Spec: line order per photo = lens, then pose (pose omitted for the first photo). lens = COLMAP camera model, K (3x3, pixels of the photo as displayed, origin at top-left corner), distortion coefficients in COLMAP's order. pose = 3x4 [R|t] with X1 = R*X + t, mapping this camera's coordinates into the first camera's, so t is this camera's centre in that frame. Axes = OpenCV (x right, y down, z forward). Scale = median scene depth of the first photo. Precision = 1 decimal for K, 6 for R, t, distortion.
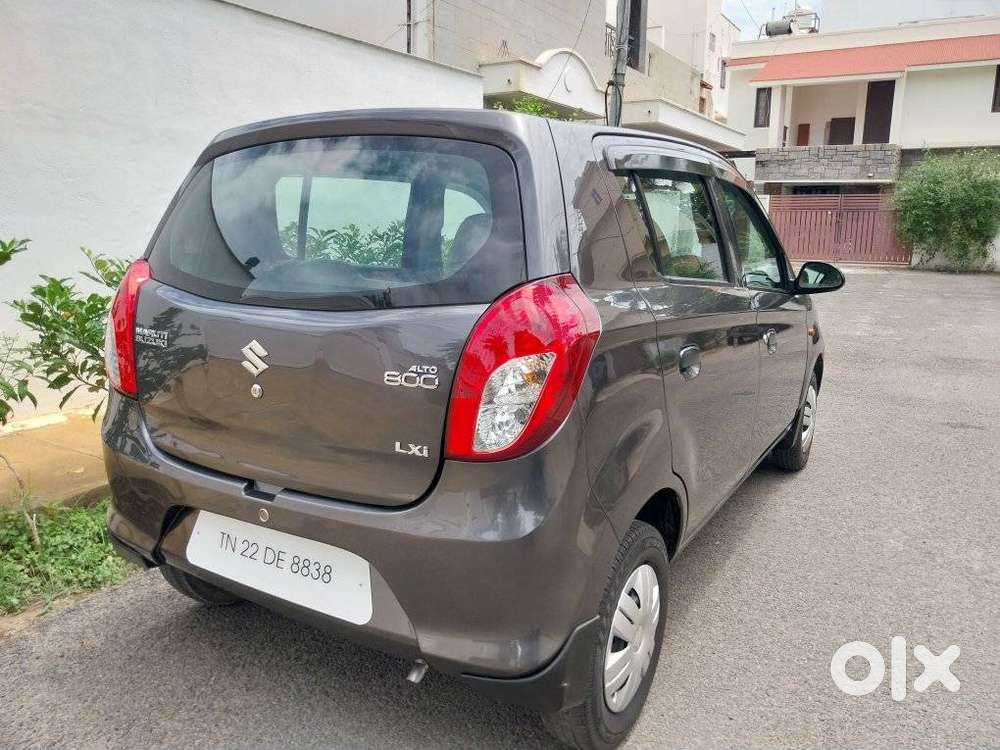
lens RADIAL K [[757.0, 0, 506.6], [0, 757.0, 376.8], [0, 0, 1]] dist [-0.002126, -0.002243]
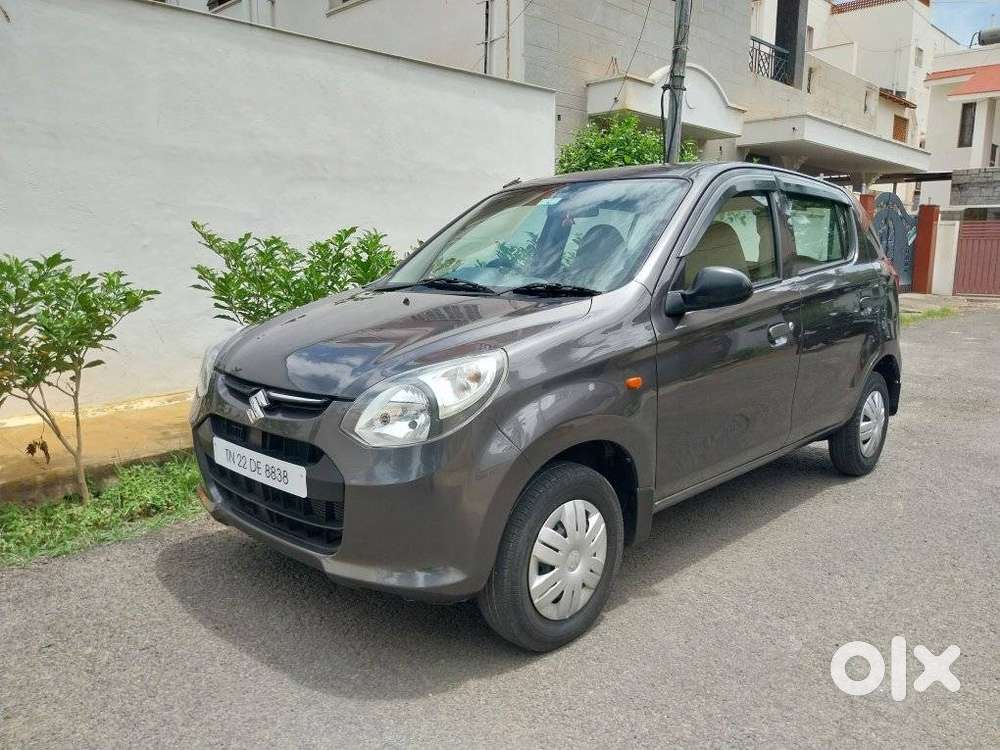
lens RADIAL K [[758.8, 0, 511.9], [0, 758.8, 385.4], [0, 0, 1]] dist [-0.003020, -0.004525]
pose [[0.968565, 0.043129, -0.244992, 0.126433], [-0.051550, 0.998276, -0.028063, 0.001205], [0.243359, 0.039810, 0.969119, 0.060766]]
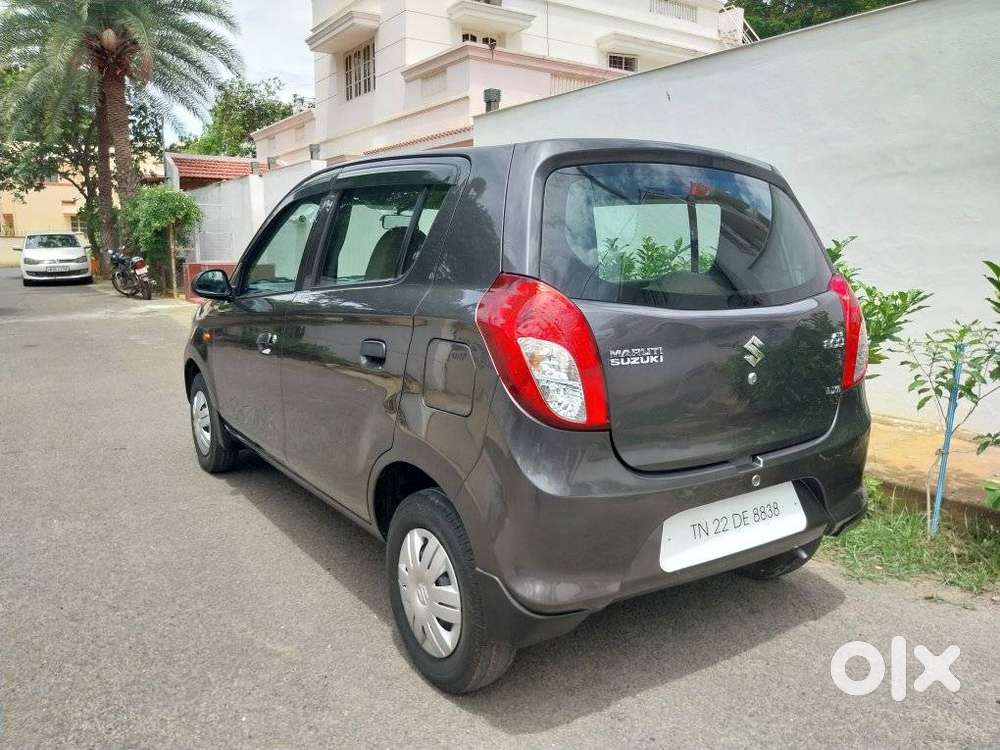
lens RADIAL K [[757.0, 0, 504.5], [0, 757.0, 382.3], [0, 0, 1]] dist [-0.002126, -0.002243]
pose [[-0.431881, 0.148596, -0.889606, 0.375779], [-0.196487, 0.947144, 0.253596, -0.109412], [0.880268, 0.284319, -0.379857, 0.563451]]
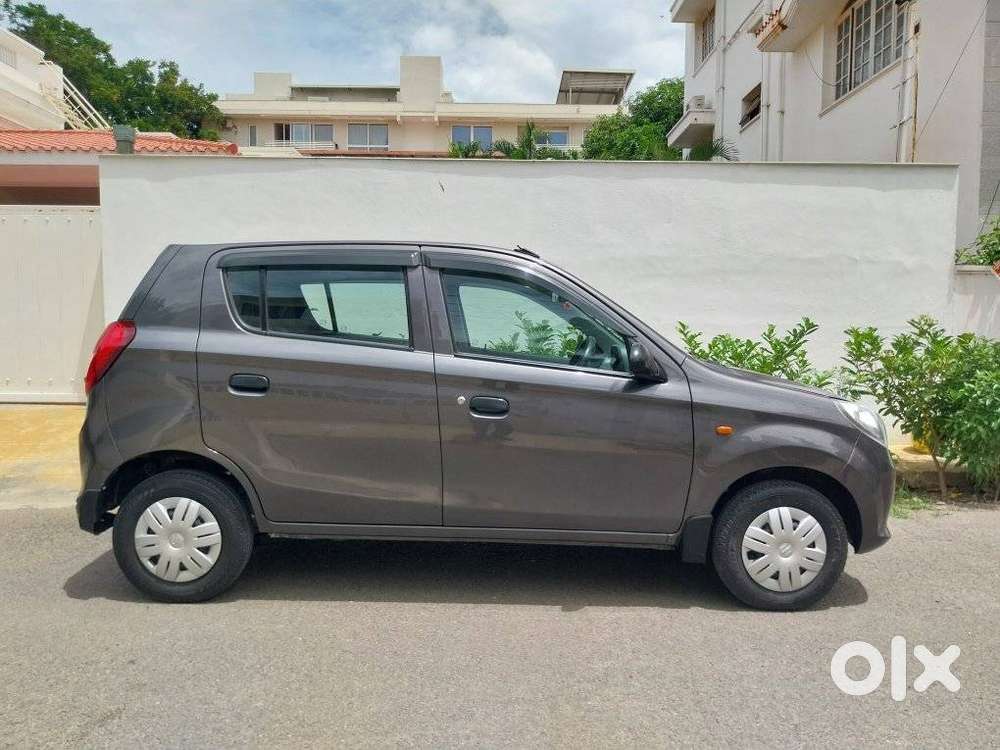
lens RADIAL K [[757.0, 0, 508.2], [0, 757.0, 386.5], [0, 0, 1]] dist [-0.002126, -0.002243]
pose [[0.513418, 0.058979, -0.856109, 0.354133], [-0.185505, 0.981675, -0.043620, -0.008862], [0.837848, 0.181208, 0.514950, 0.124726]]
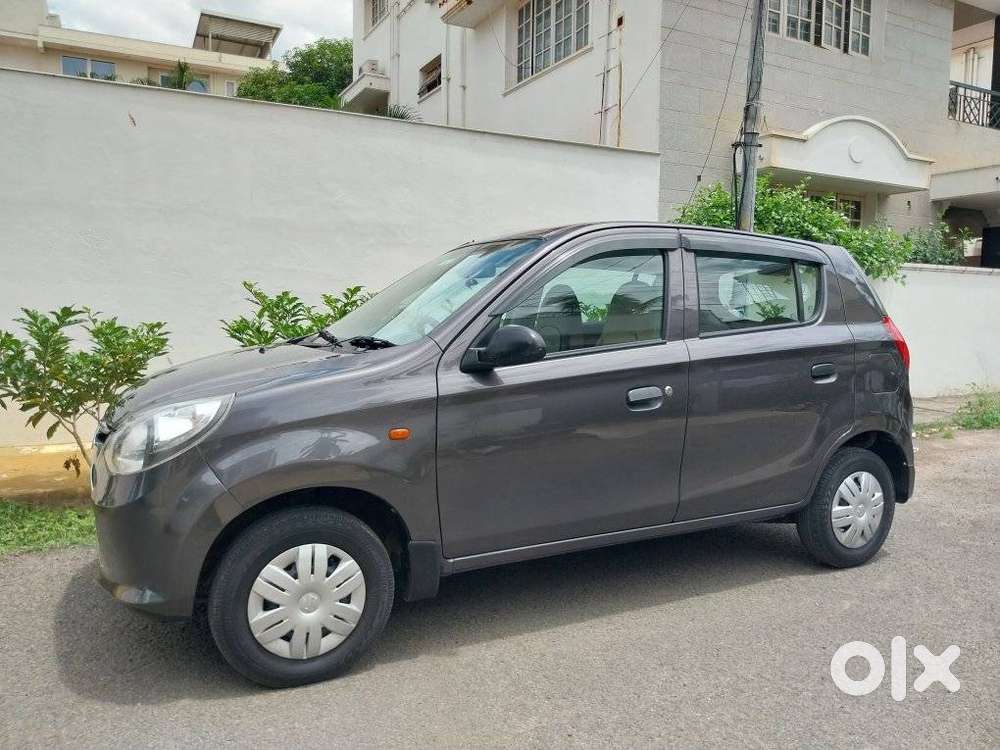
lens RADIAL K [[758.8, 0, 513.6], [0, 758.8, 372.3], [0, 0, 1]] dist [-0.003020, -0.004525]
pose [[0.842654, 0.053490, -0.535792, 0.259527], [-0.122992, 0.987868, -0.094811, -0.009161], [0.524221, 0.145791, 0.839010, 0.109754]]
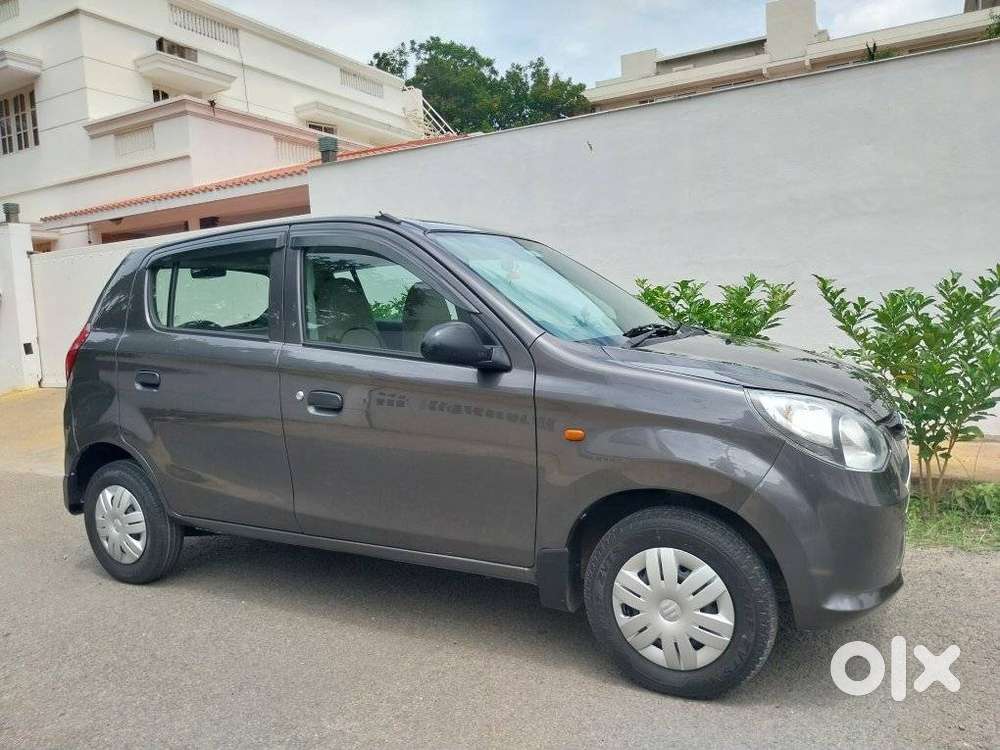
lens RADIAL K [[757.0, 0, 508.8], [0, 757.0, 380.5], [0, 0, 1]] dist [-0.002126, -0.002243]
pose [[0.032654, 0.079940, -0.996265, 0.357404], [-0.156949, 0.984839, 0.073879, -0.049438], [0.987067, 0.153951, 0.044705, 0.322902]]
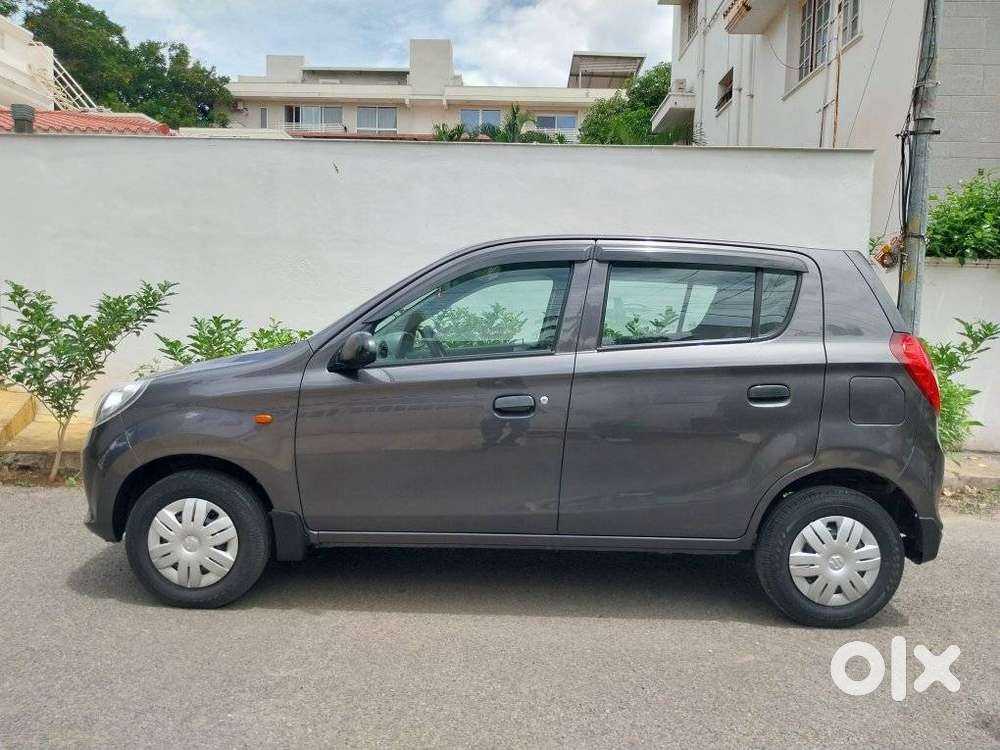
lens RADIAL K [[758.8, 0, 499.5], [0, 758.8, 374.8], [0, 0, 1]] dist [-0.003020, -0.004525]
pose [[0.481885, 0.071783, -0.873289, 0.394662], [-0.204710, 0.978281, -0.032547, -0.033000], [0.851986, 0.194455, 0.486114, 0.223092]]
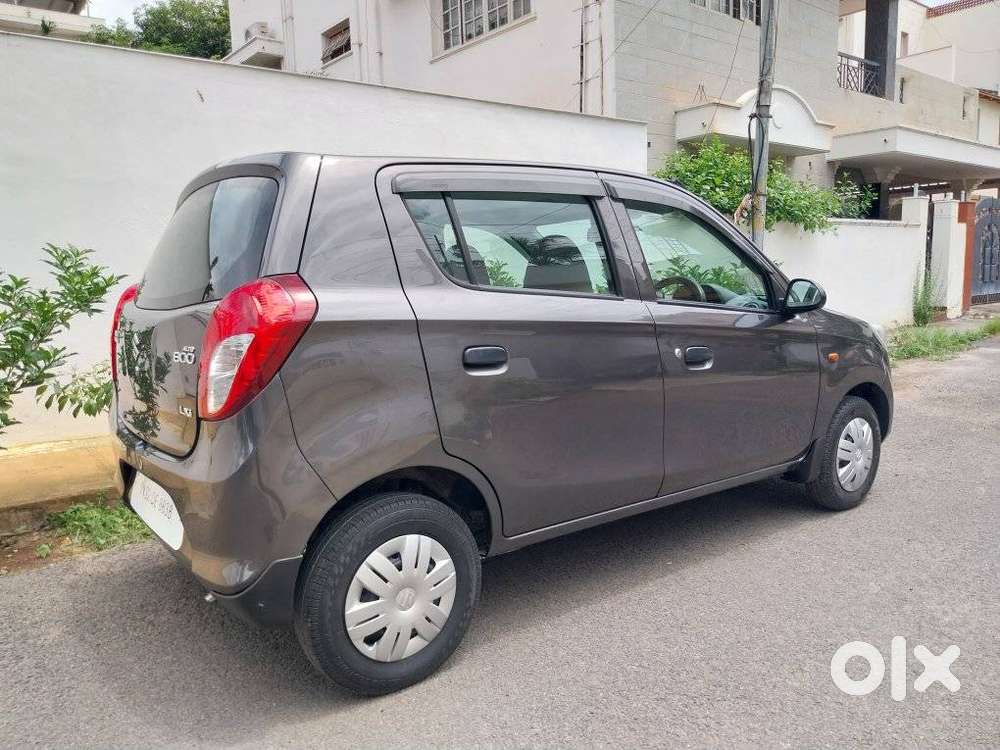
lens RADIAL K [[757.0, 0, 497.0], [0, 757.0, 382.3], [0, 0, 1]] dist [-0.002126, -0.002243]
pose [[0.927706, 0.020436, -0.372752, 0.130318], [-0.043559, 0.997606, -0.053716, 0.014147], [0.370762, 0.066069, 0.926375, -0.002807]]
